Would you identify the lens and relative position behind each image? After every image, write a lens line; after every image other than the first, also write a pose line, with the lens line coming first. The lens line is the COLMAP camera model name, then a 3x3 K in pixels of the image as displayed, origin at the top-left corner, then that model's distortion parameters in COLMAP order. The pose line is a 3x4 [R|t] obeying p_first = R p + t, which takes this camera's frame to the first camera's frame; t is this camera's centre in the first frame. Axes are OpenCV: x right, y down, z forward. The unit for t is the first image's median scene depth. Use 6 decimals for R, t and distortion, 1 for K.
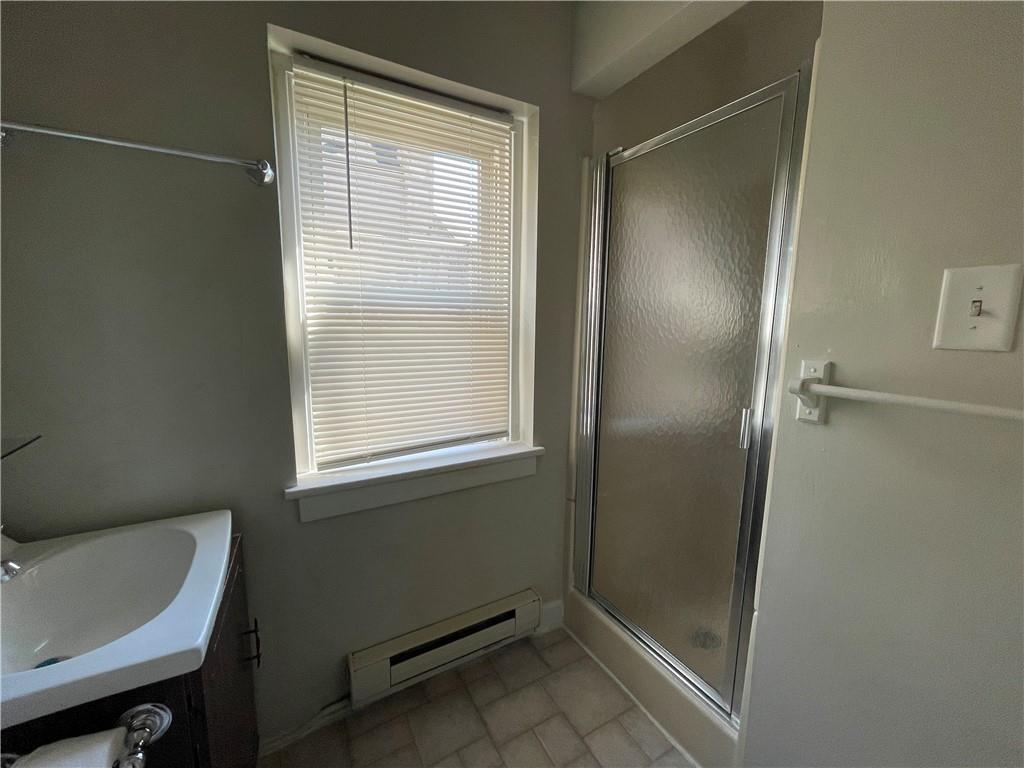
lens RADIAL K [[418.4, 0, 518.1], [0, 418.4, 380.4], [0, 0, 1]] dist [-0.006888, 0.000100]
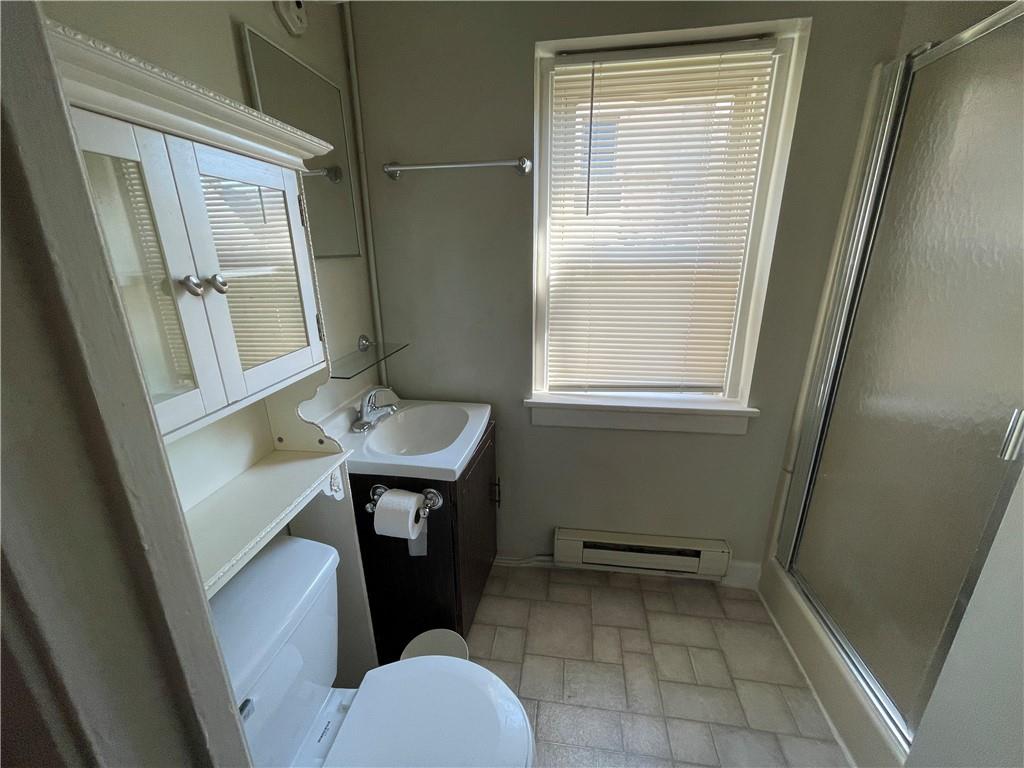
lens RADIAL K [[410.9, 0, 509.6], [0, 410.9, 381.0], [0, 0, 1]] dist [0.001251, -0.000086]
pose [[0.788113, 0.162343, -0.593736, 0.190718], [-0.072454, 0.982354, 0.172428, -0.031854], [0.611251, -0.092874, 0.785968, -0.104975]]
